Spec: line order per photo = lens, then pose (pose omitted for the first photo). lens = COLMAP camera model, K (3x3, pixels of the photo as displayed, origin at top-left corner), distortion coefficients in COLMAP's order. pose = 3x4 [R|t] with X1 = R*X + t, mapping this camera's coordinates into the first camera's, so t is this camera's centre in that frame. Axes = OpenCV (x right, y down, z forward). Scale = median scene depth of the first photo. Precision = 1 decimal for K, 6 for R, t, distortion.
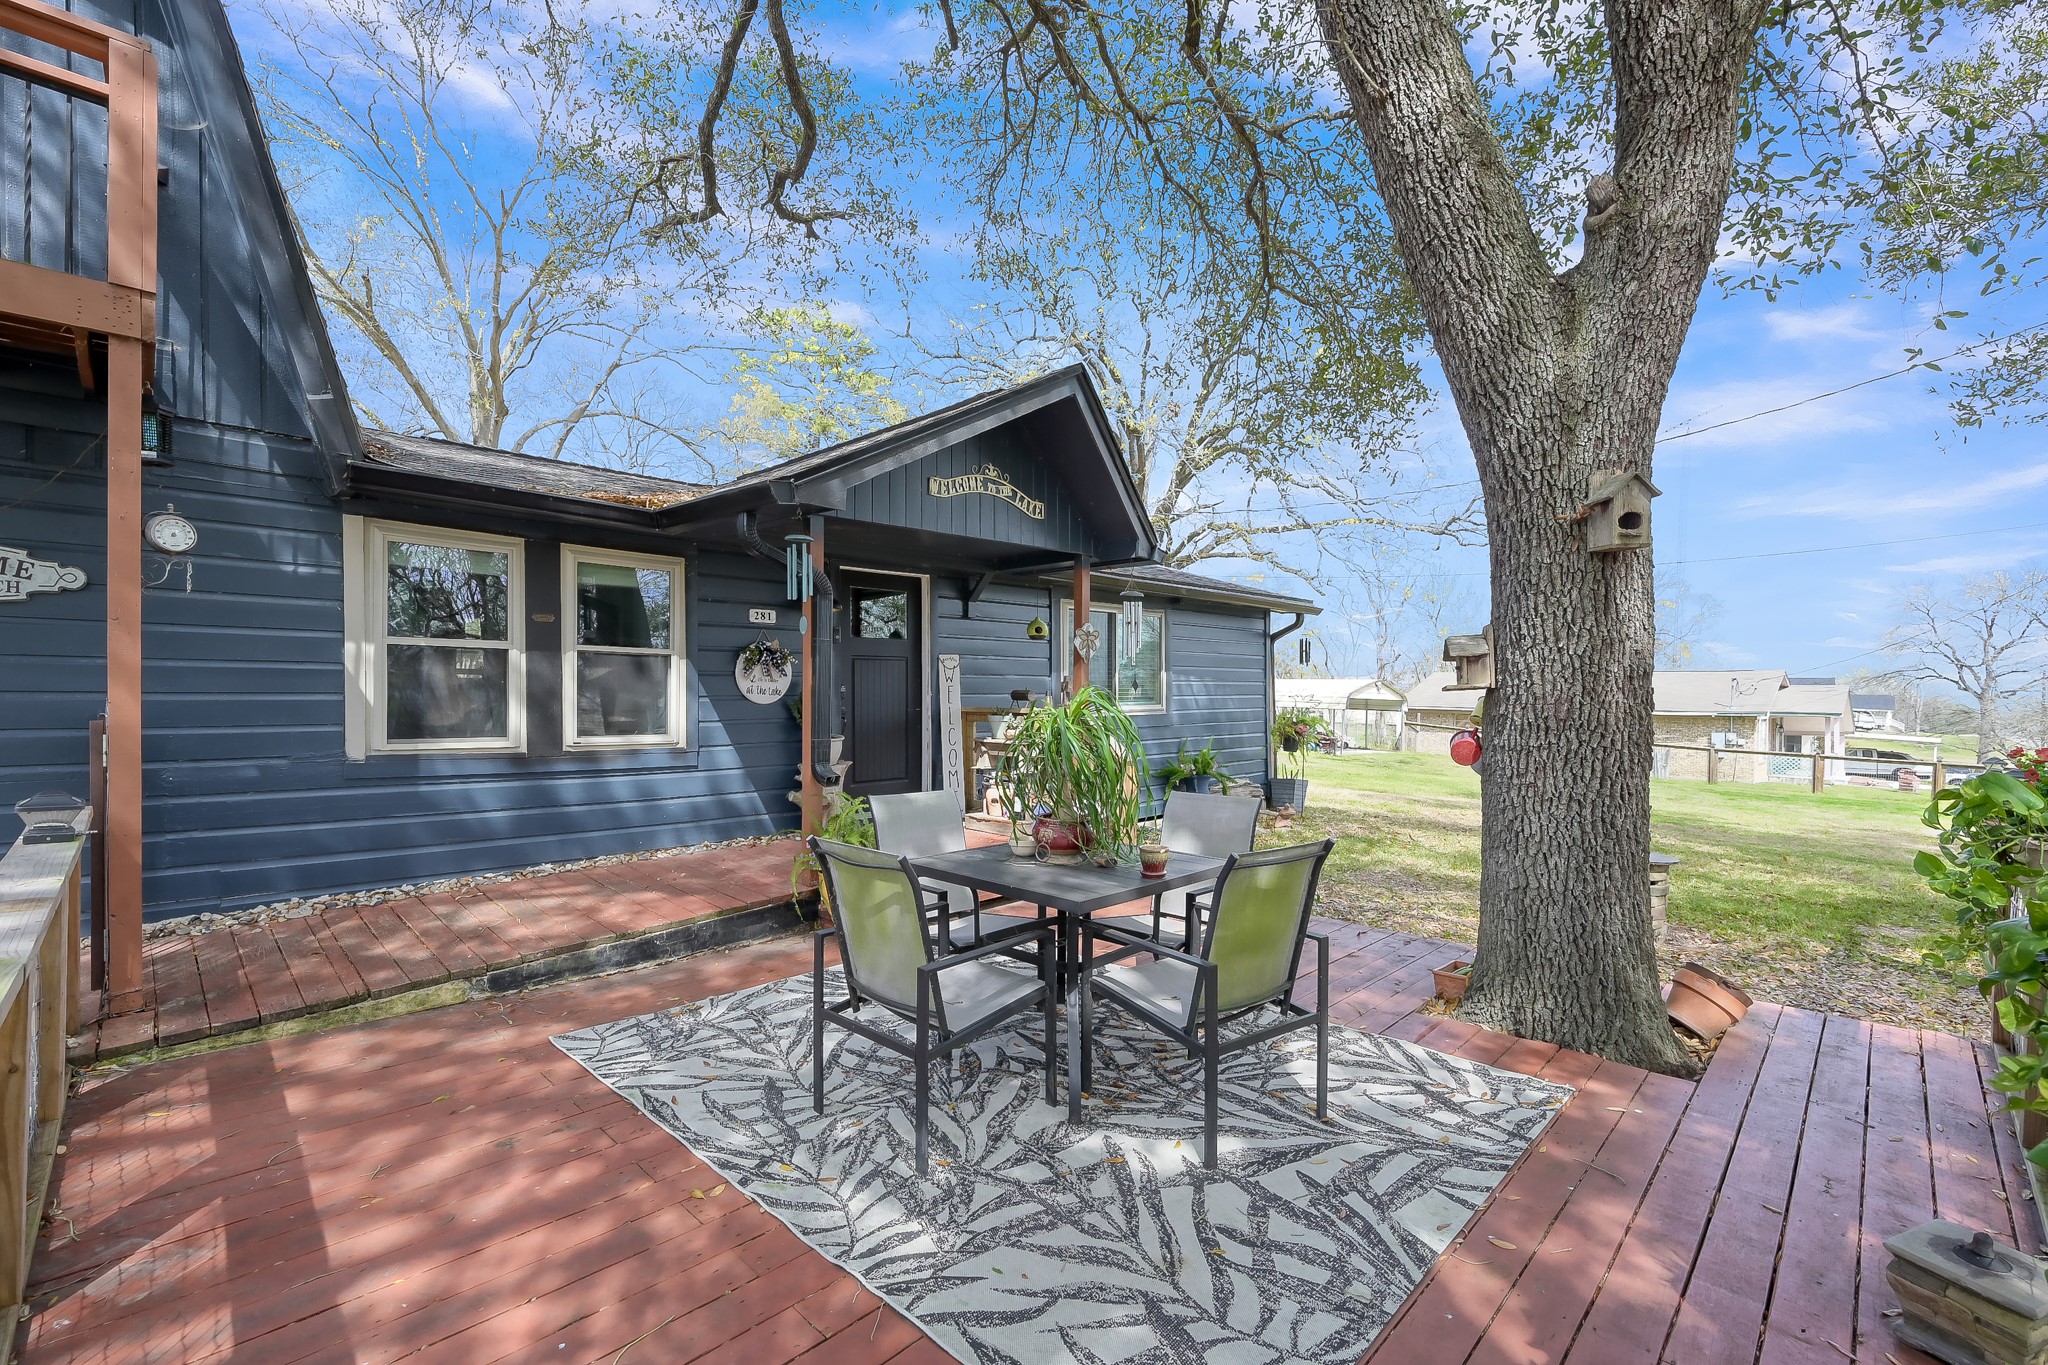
lens RADIAL K [[887.1, 0, 1024.2], [0, 887.1, 692.6], [0, 0, 1]] dist [-0.003394, -0.000248]
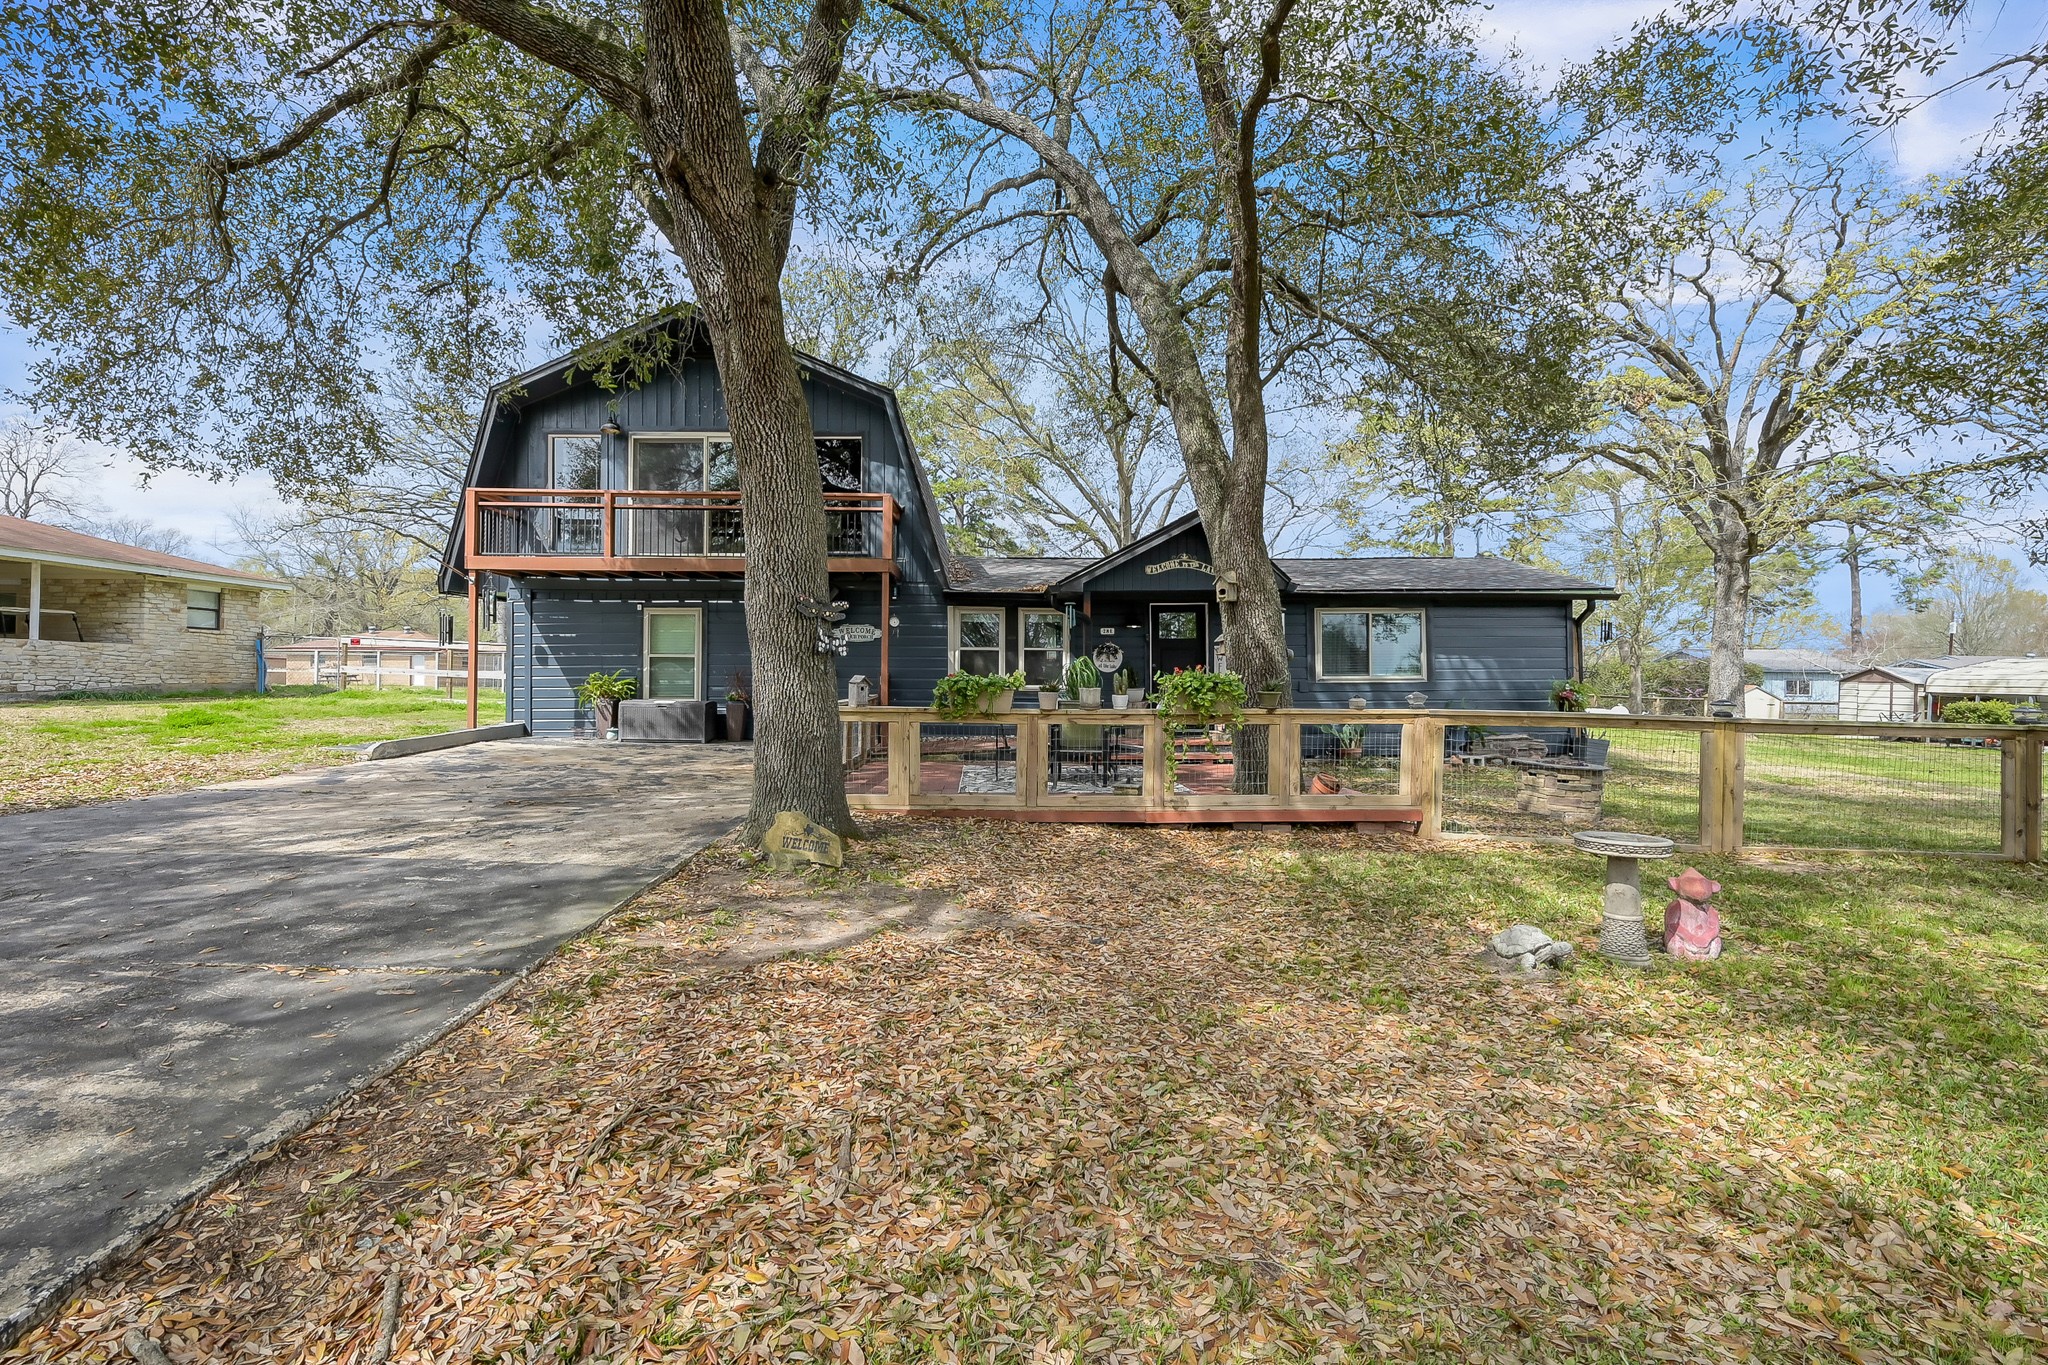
lens RADIAL K [[933.6, 0, 1024.9], [0, 933.6, 671.5], [0, 0, 1]] dist [0.001516, 0.000226]
pose [[0.715329, -0.009388, -0.698725, 1.153820], [-0.000858, 0.999897, -0.014313, 0.043023], [0.698788, 0.010838, 0.715247, -0.754049]]
